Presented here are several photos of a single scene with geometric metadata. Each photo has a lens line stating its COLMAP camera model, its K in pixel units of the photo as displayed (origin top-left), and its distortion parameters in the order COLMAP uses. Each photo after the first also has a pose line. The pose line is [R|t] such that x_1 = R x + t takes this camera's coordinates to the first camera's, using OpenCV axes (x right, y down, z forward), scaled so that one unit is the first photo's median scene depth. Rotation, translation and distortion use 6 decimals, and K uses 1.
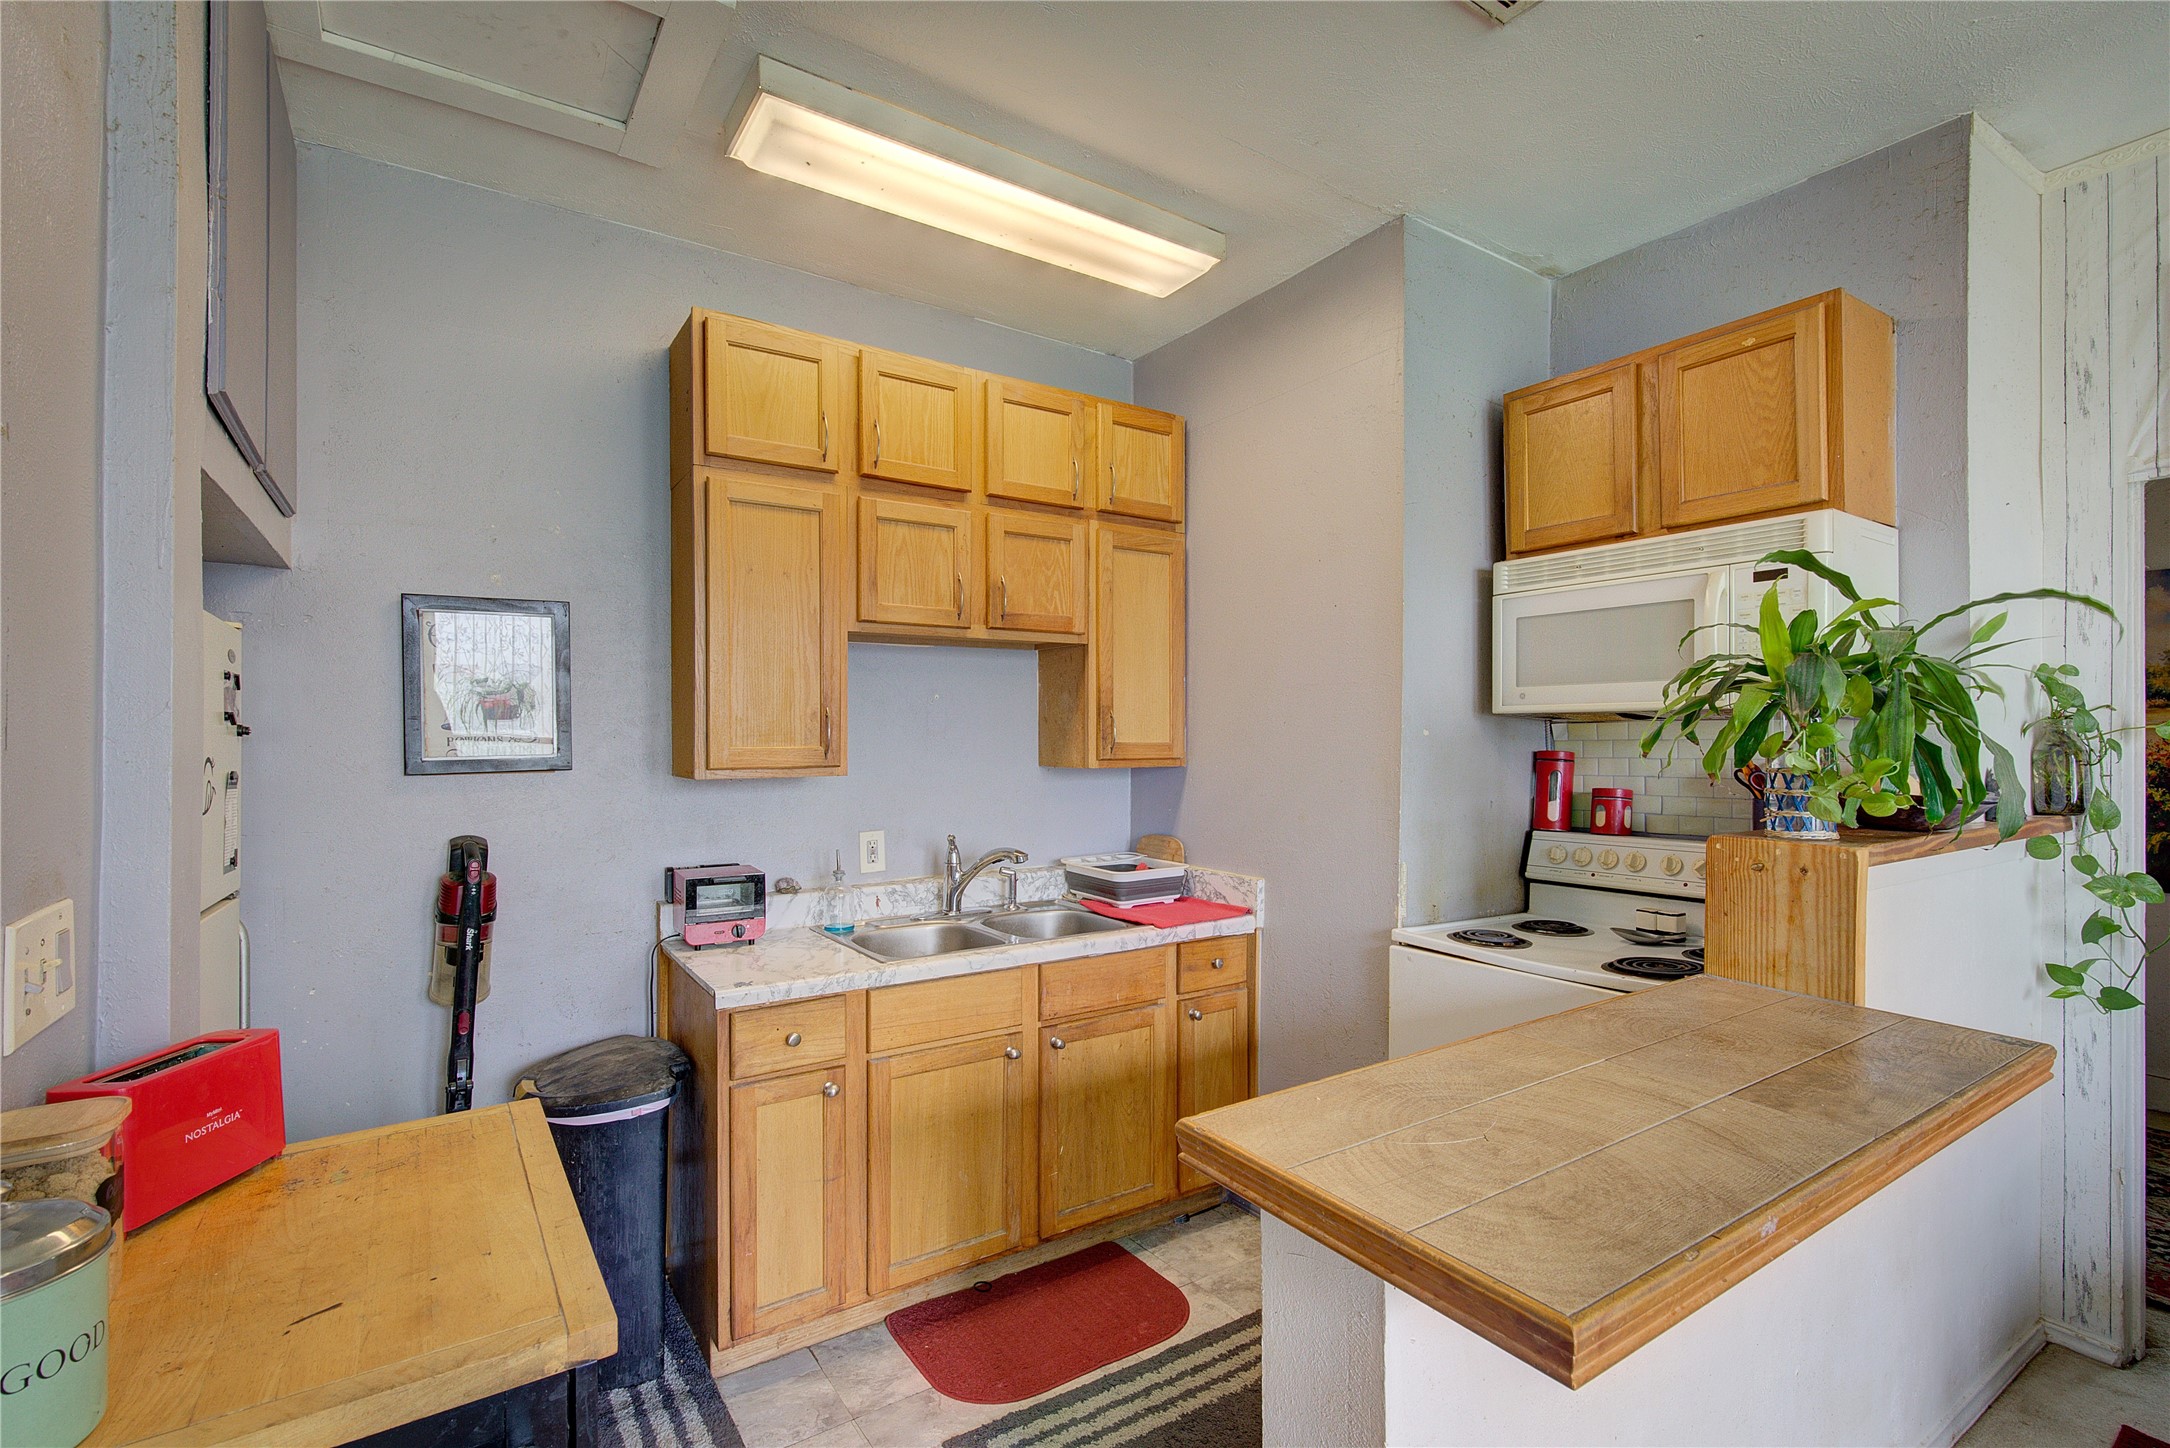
lens RADIAL K [[985.8, 0, 1101.1], [0, 985.8, 729.3], [0, 0, 1]] dist [0.000451, -0.000475]
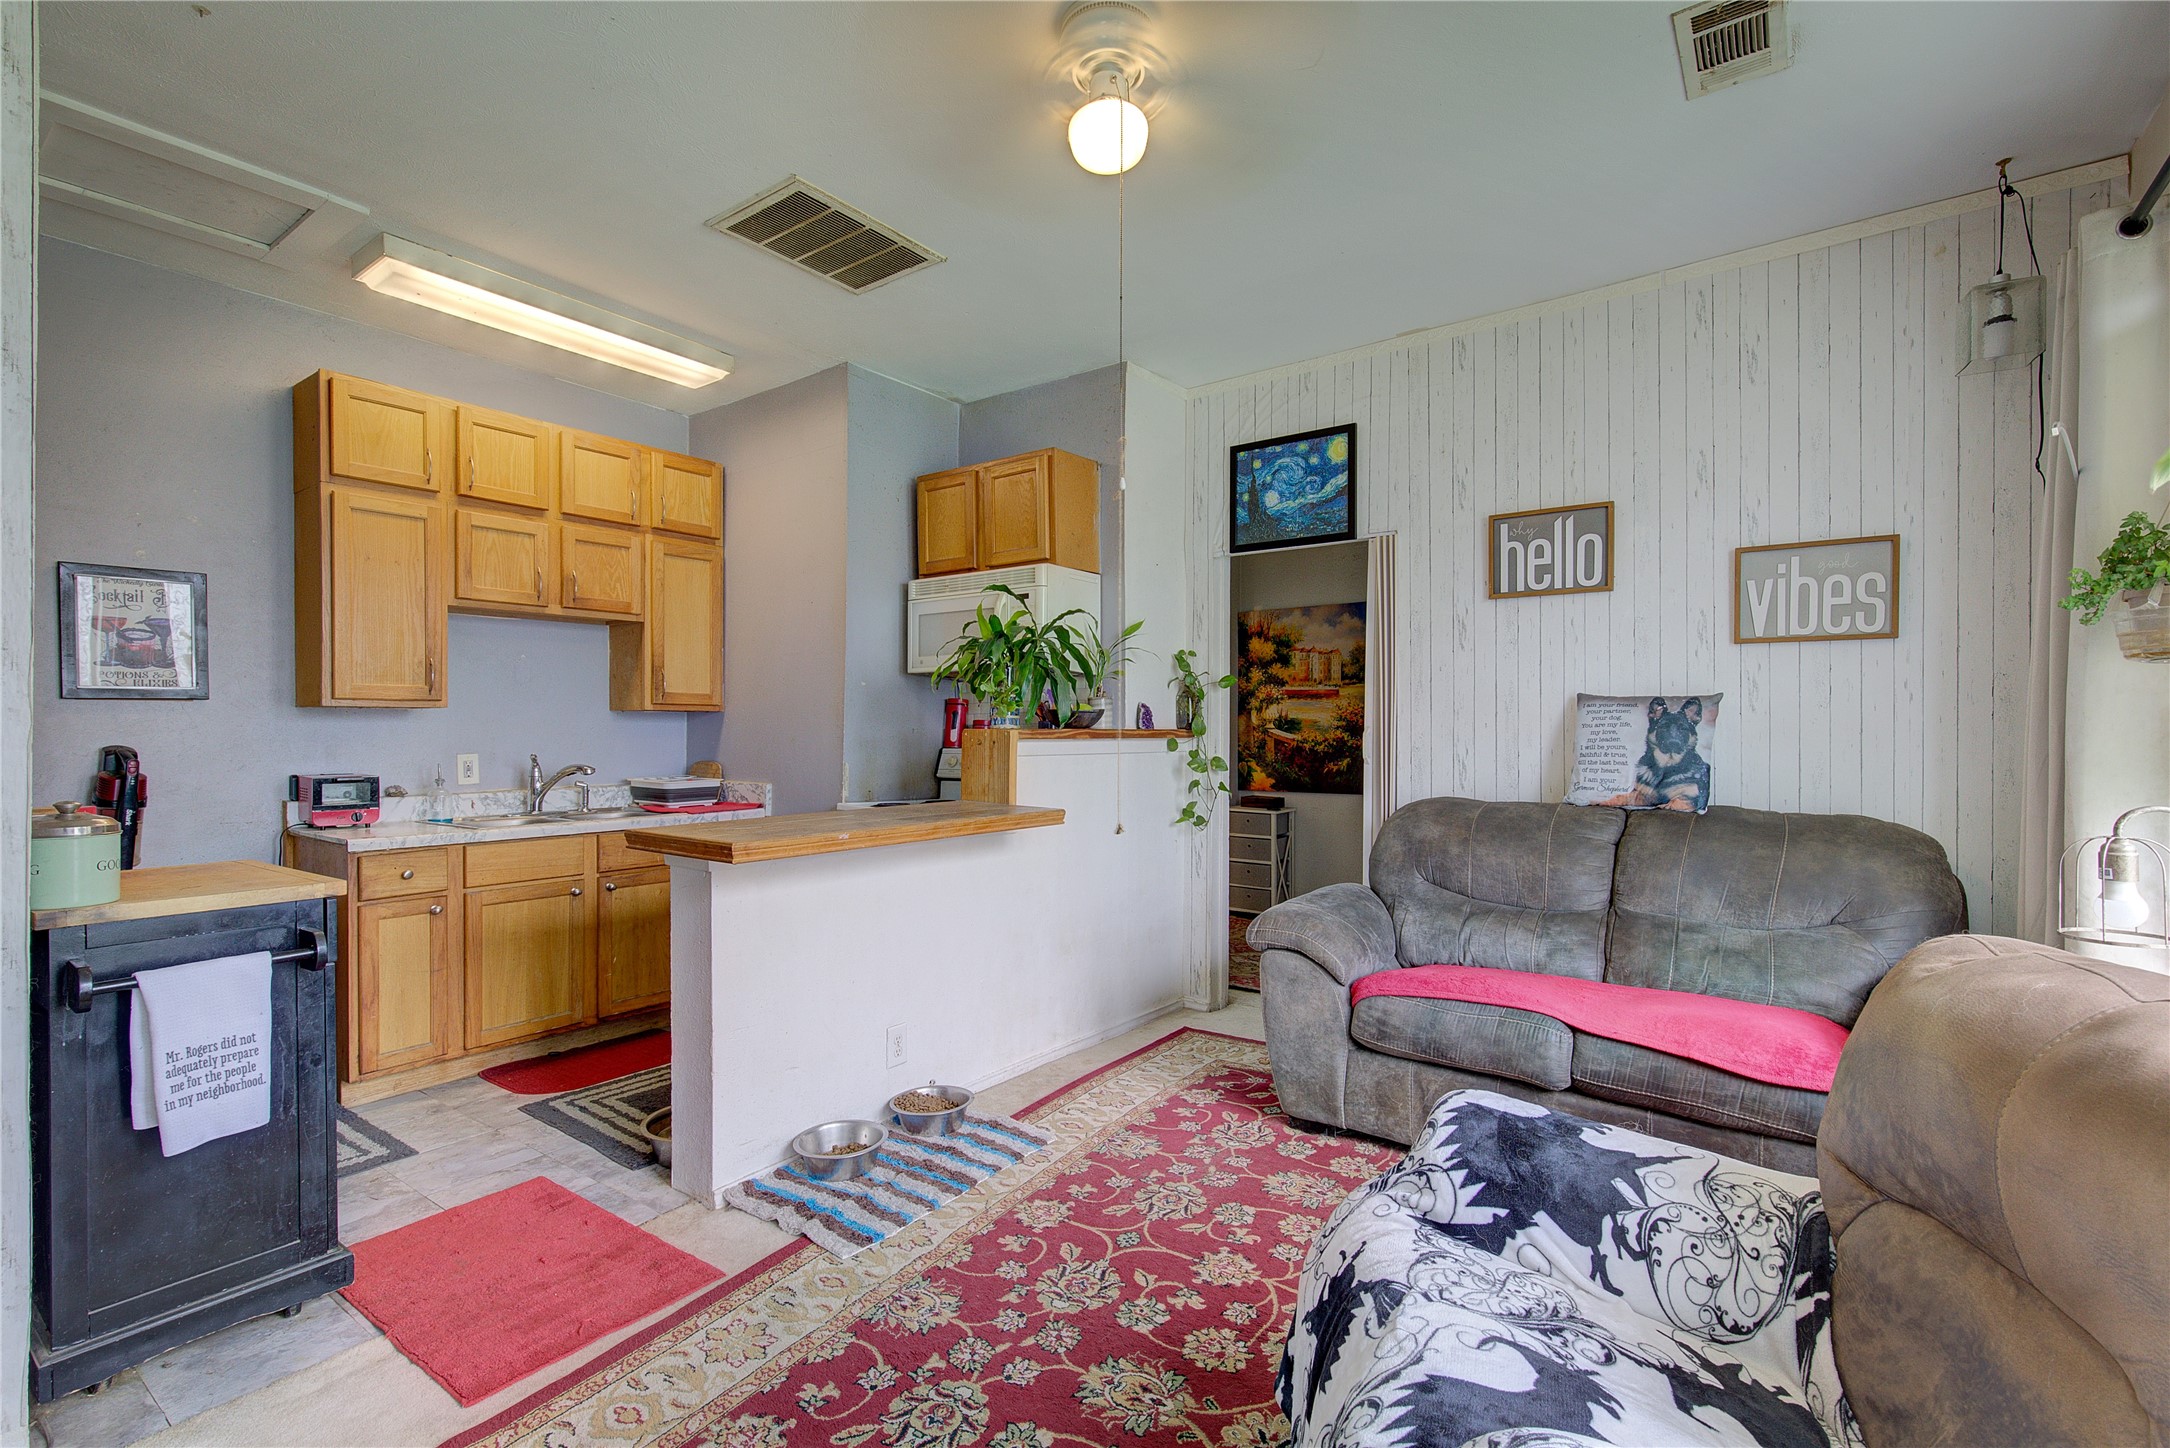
lens RADIAL K [[985.8, 0, 1096.6], [0, 985.8, 732.5], [0, 0, 1]] dist [0.000451, -0.000475]
pose [[0.943353, 0.001363, 0.331788, 0.152917], [-0.004381, 0.999956, 0.008349, 0.068002], [-0.331762, -0.009330, 0.943317, -0.648462]]
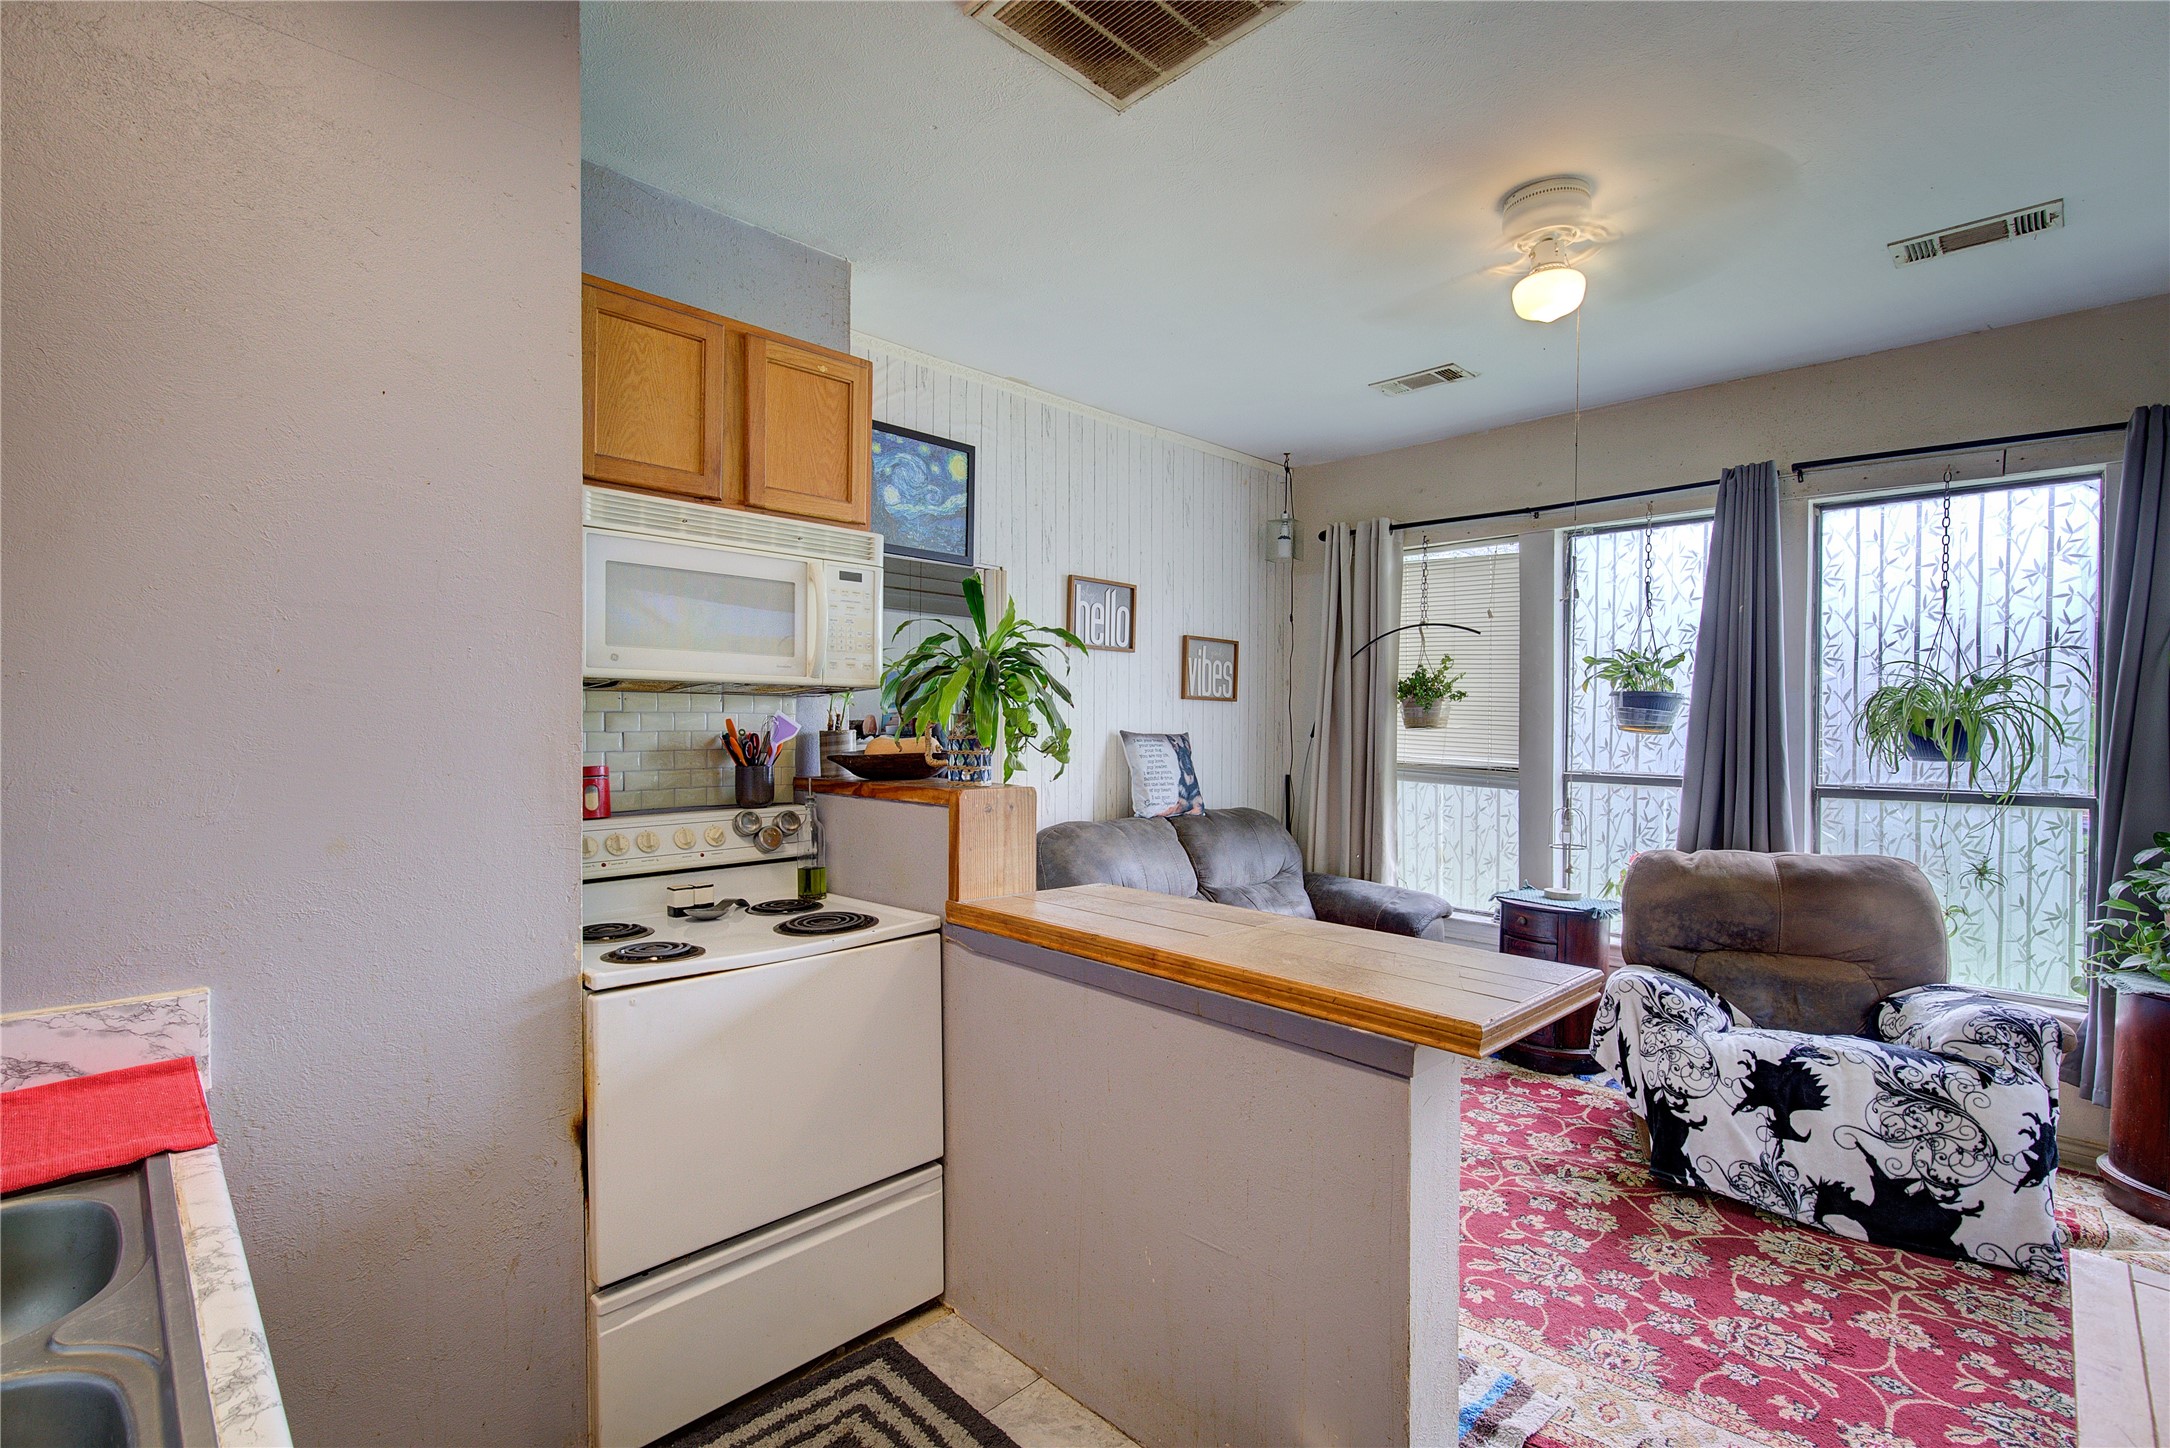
lens RADIAL K [[985.8, 0, 1083.3], [0, 985.8, 730.3], [0, 0, 1]] dist [0.000451, -0.000475]
pose [[-0.184024, -0.008357, 0.982886, -0.450238], [-0.017298, 0.999837, 0.005262, 0.016152], [-0.982769, -0.016033, -0.184139, 0.754606]]
